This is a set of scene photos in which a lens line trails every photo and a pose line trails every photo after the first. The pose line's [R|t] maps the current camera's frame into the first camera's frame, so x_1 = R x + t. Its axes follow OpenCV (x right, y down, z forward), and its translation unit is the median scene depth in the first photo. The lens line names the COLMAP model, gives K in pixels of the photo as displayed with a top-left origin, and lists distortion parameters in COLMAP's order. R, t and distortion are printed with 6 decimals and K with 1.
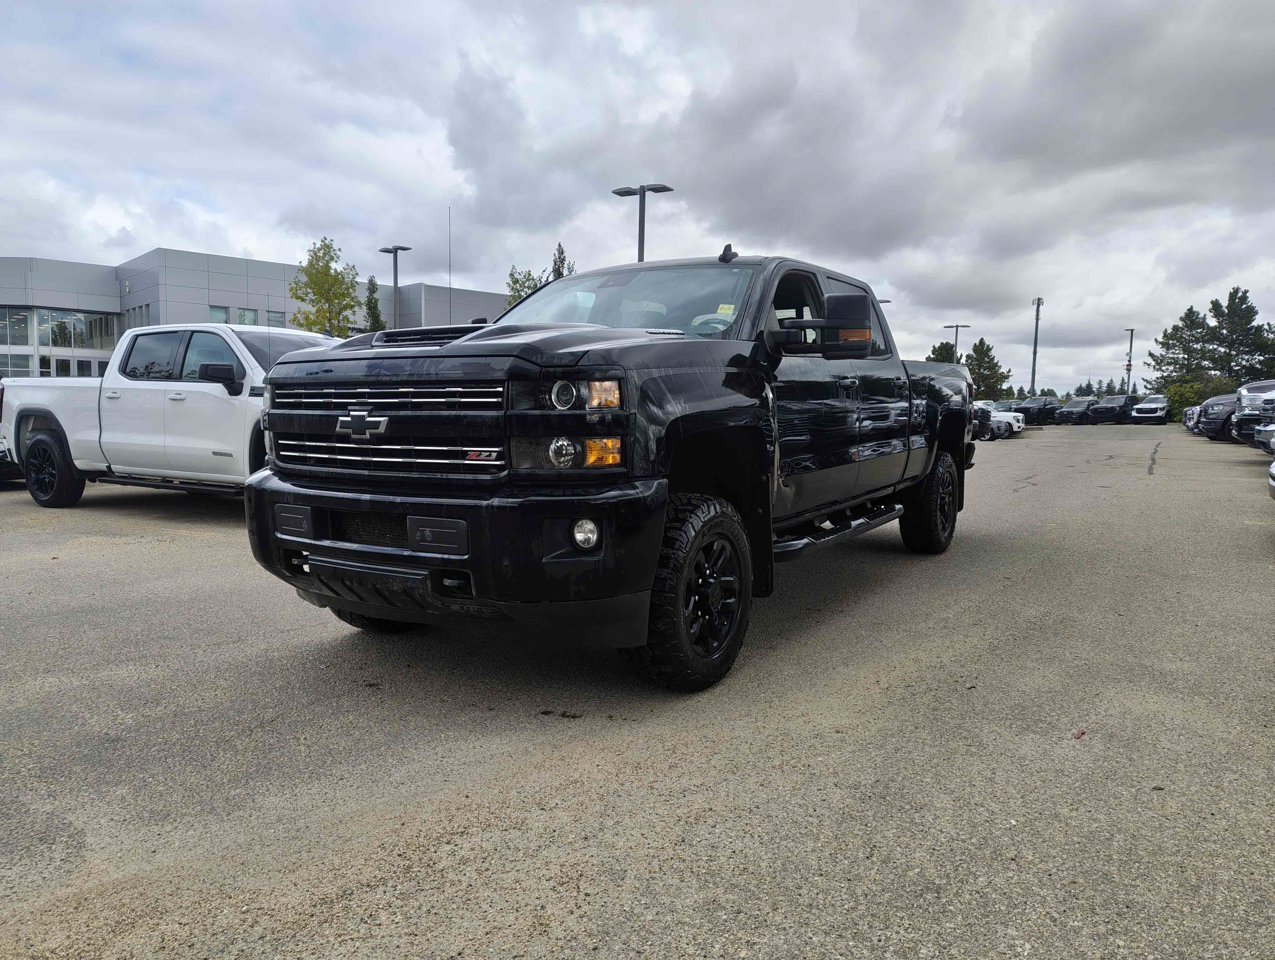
lens RADIAL K [[893.6, 0, 636.2], [0, 893.6, 501.1], [0, 0, 1]] dist [-0.000193, 0.000761]
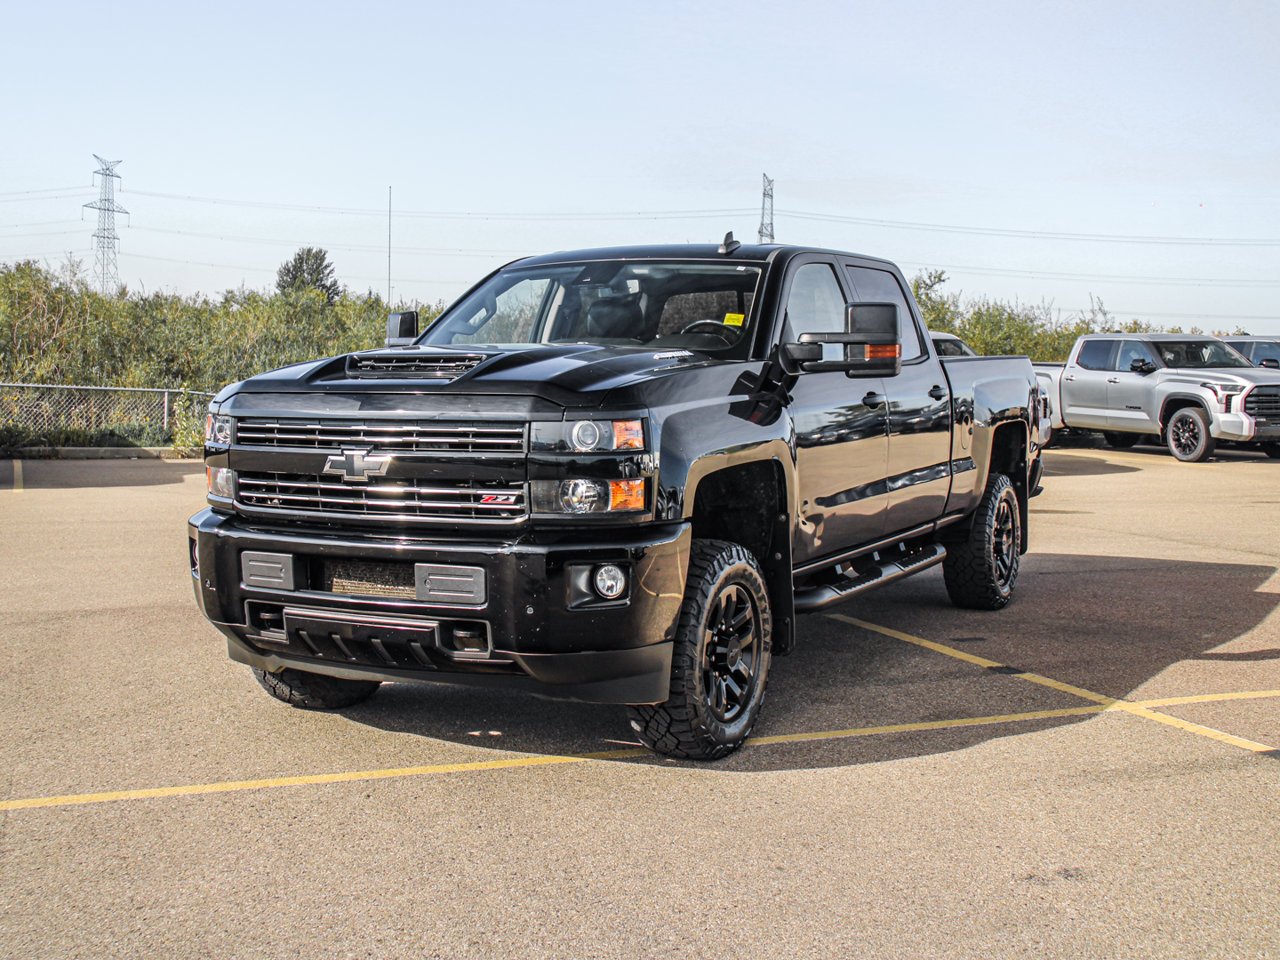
lens RADIAL K [[1536.0, 0, 640.0], [0, 1536.0, 480.0], [0, 0, 1]] dist [-0.005216, 0.010933]
pose [[0.996576, -0.004481, 0.082563, -0.059730], [0.007691, 0.999225, -0.038603, -0.002702], [-0.082326, 0.039106, 0.995838, -0.242335]]
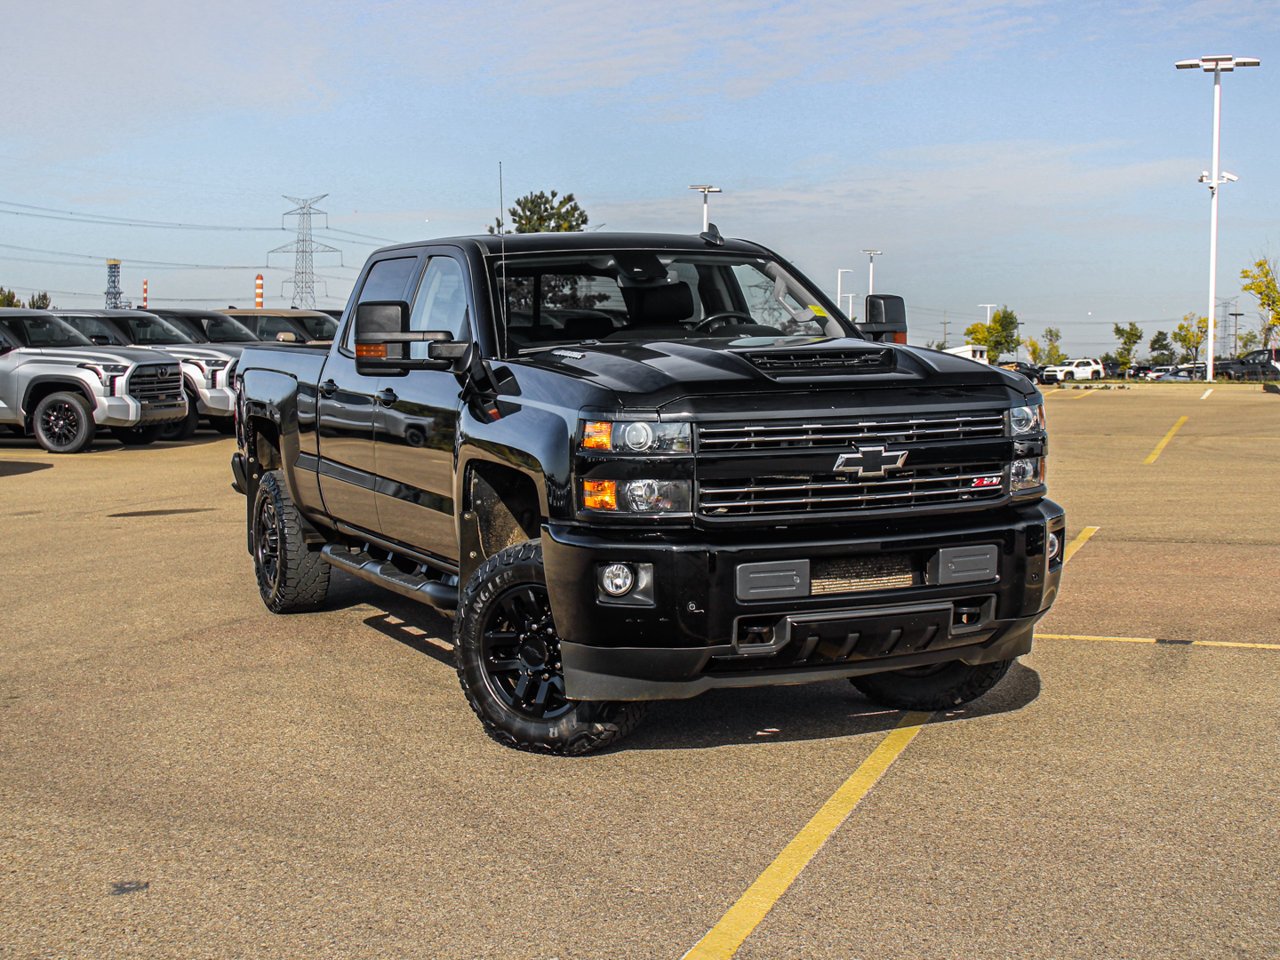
lens RADIAL K [[1820.6, 0, 639.9], [0, 1820.6, 422.6], [0, 0, 1]] dist [0.170216, -0.041696]
pose [[0.562919, -0.050996, 0.824937, -0.810687], [0.108710, 0.993992, -0.012735, -0.051207], [-0.819332, 0.096848, 0.565081, 0.048064]]
